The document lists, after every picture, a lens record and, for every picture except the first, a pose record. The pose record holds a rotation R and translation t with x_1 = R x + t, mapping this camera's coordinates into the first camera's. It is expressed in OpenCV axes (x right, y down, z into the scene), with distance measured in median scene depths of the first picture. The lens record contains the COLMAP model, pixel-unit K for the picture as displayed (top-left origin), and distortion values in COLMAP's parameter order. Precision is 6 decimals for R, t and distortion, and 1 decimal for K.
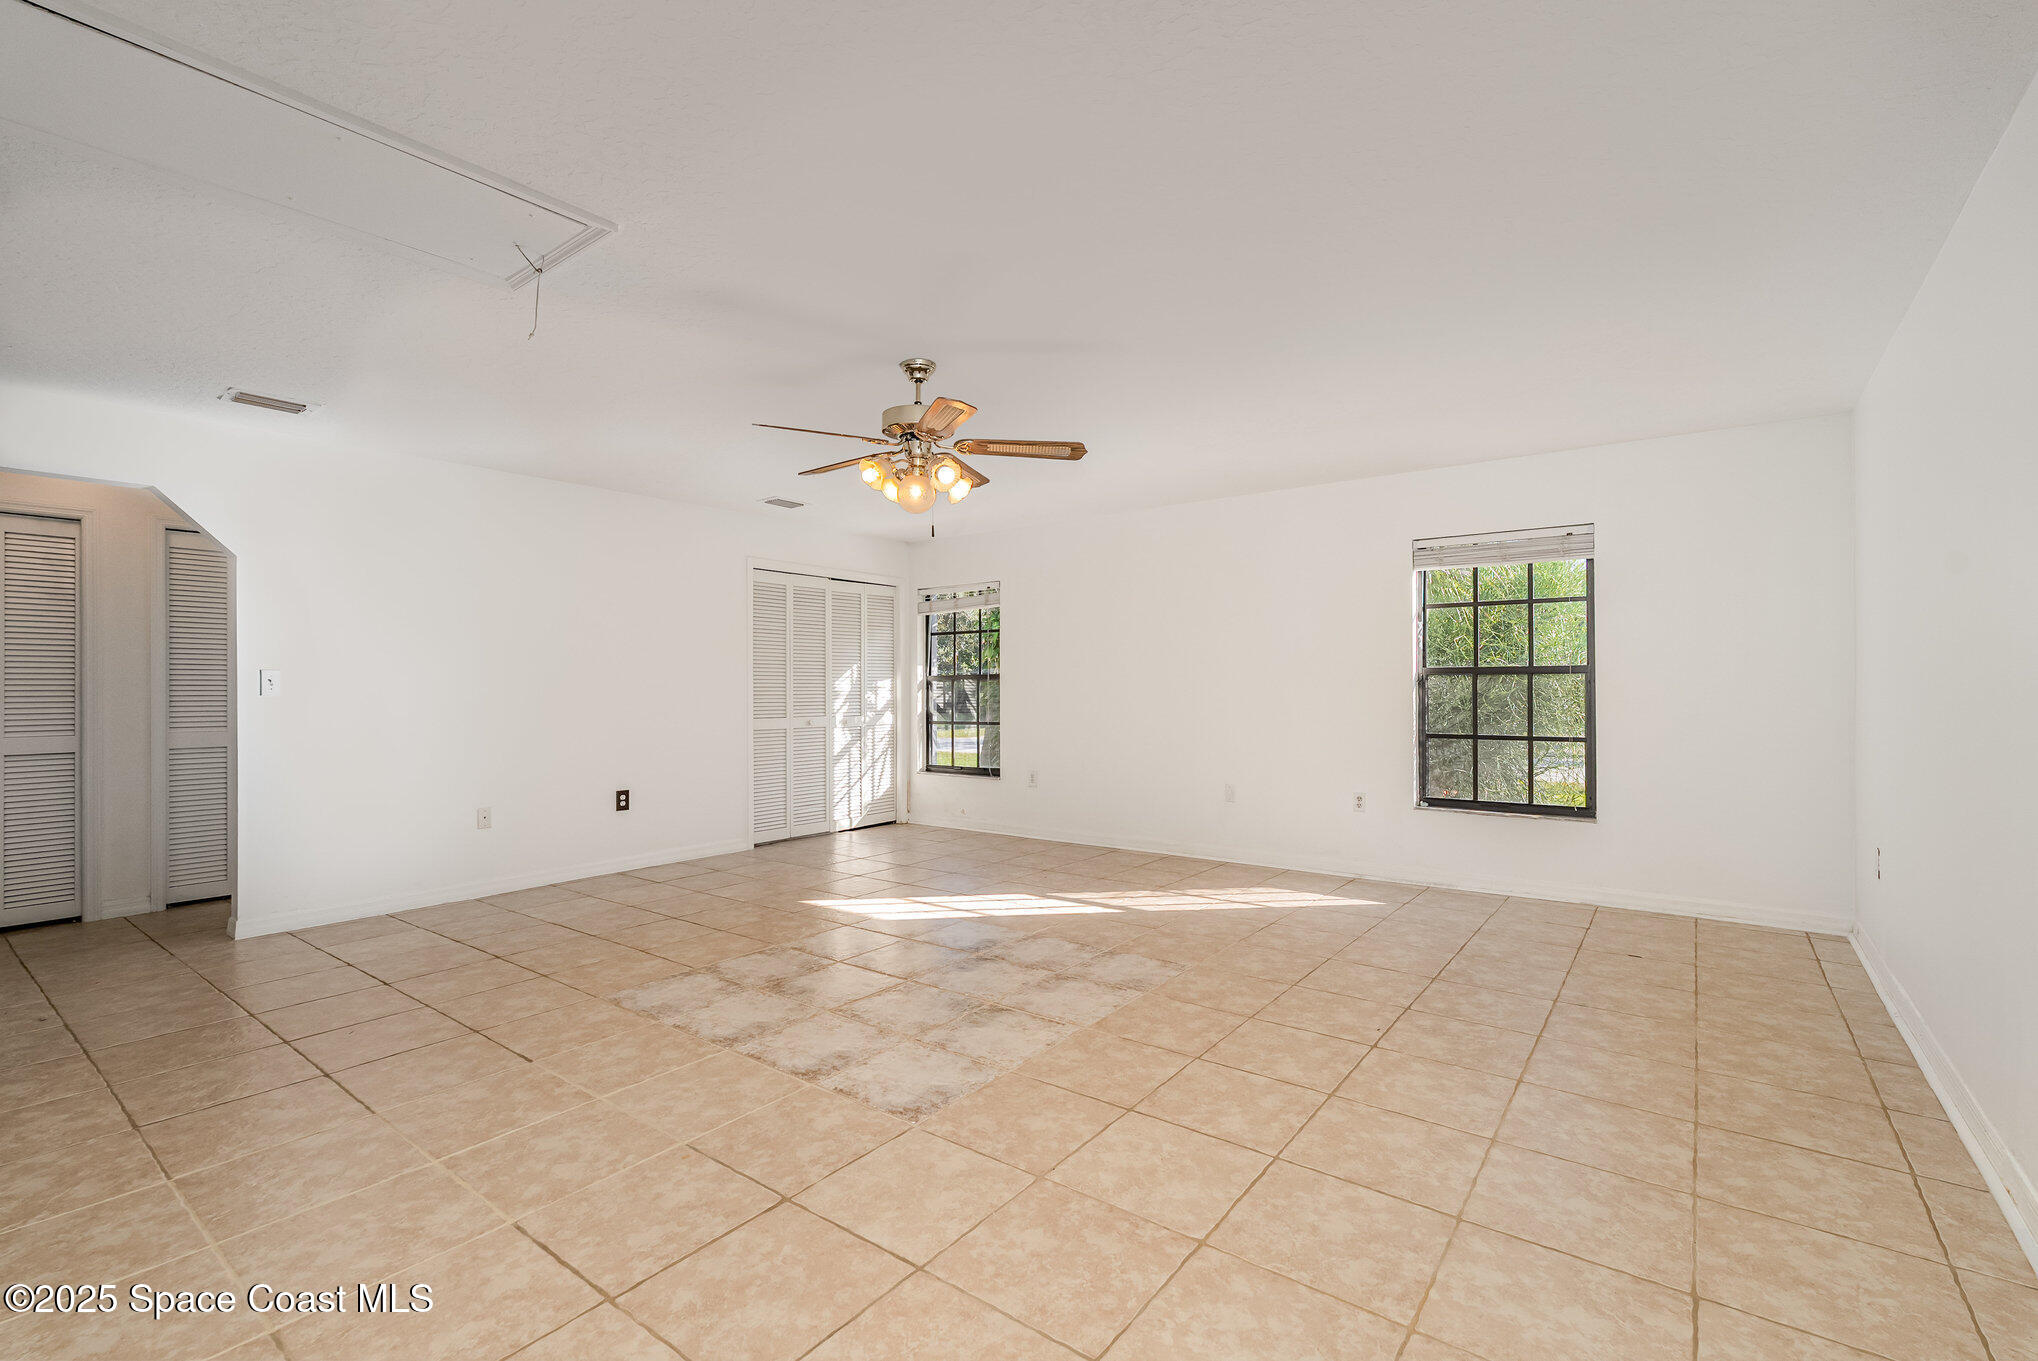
lens RADIAL K [[895.5, 0, 1031.5], [0, 895.5, 689.8], [0, 0, 1]] dist [-0.003509, 0.000491]
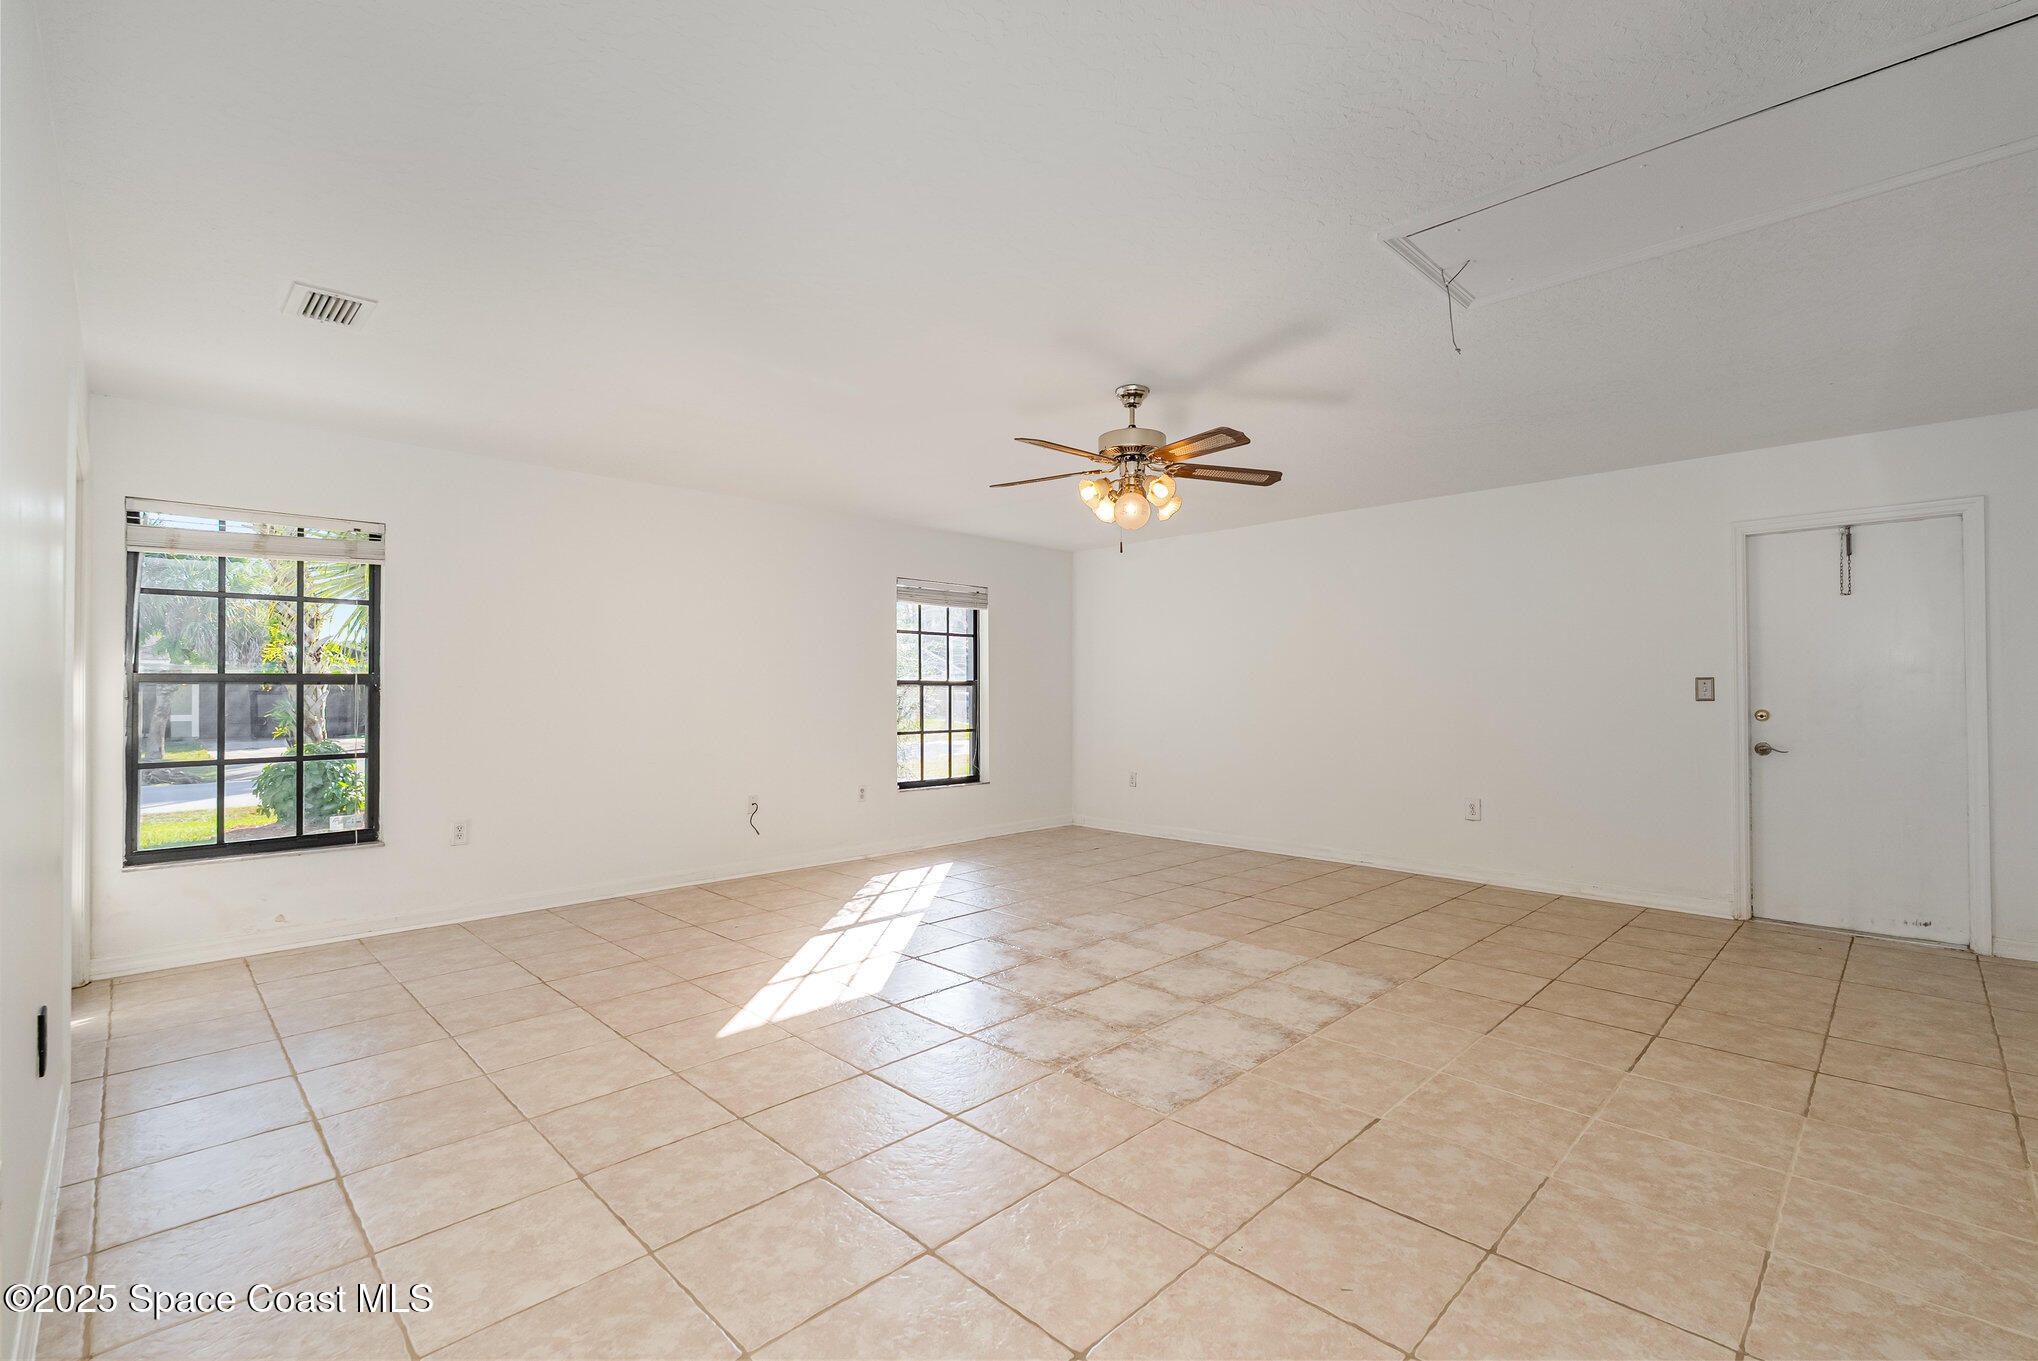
lens RADIAL K [[895.5, 0, 1031.6], [0, 895.5, 678.8], [0, 0, 1]] dist [-0.003509, 0.000491]
pose [[0.139435, 0.019661, 0.990036, -1.308993], [0.004742, 0.999778, -0.020522, 0.001617], [-0.990220, 0.007556, 0.139311, 1.070119]]
